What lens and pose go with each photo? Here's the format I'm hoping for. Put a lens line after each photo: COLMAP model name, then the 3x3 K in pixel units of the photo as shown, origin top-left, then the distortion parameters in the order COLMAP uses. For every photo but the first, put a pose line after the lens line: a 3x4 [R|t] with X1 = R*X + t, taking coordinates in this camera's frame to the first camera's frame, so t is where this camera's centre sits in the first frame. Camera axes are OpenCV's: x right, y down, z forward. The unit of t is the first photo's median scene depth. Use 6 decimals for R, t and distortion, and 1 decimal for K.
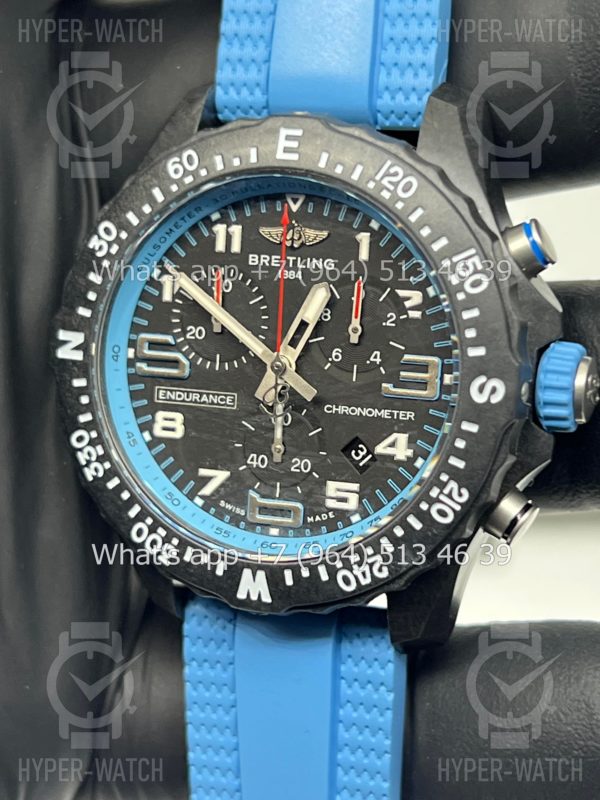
lens RADIAL K [[1863.9, 0, 349.1], [0, 1863.9, 412.1], [0, 0, 1]] dist [0.251206, 0.000000]
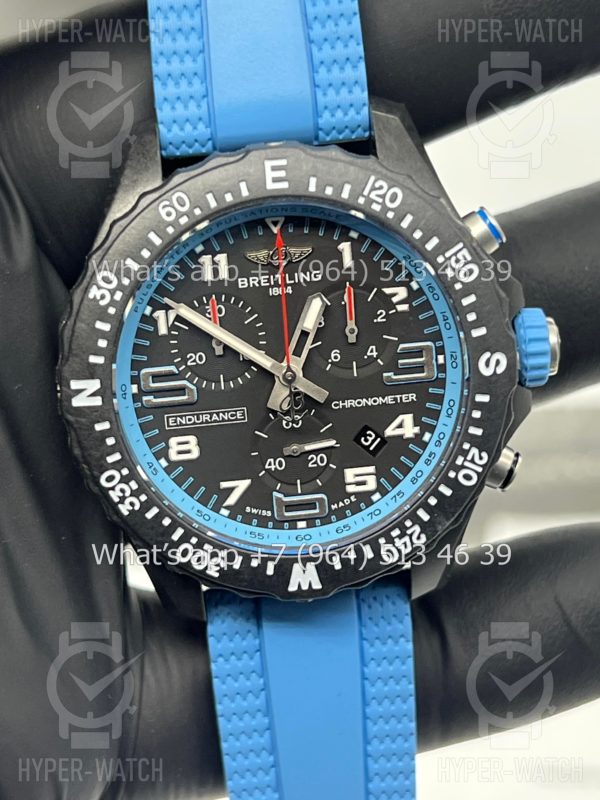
lens RADIAL K [[1863.9, 0, 304.0], [0, 1863.9, 393.7], [0, 0, 1]] dist [0.251206, 0.000000]
pose [[0.913396, -0.193603, 0.358085, -0.420674], [0.174096, 0.980942, 0.086277, -0.106492], [-0.367964, -0.016464, 0.929694, -0.015571]]
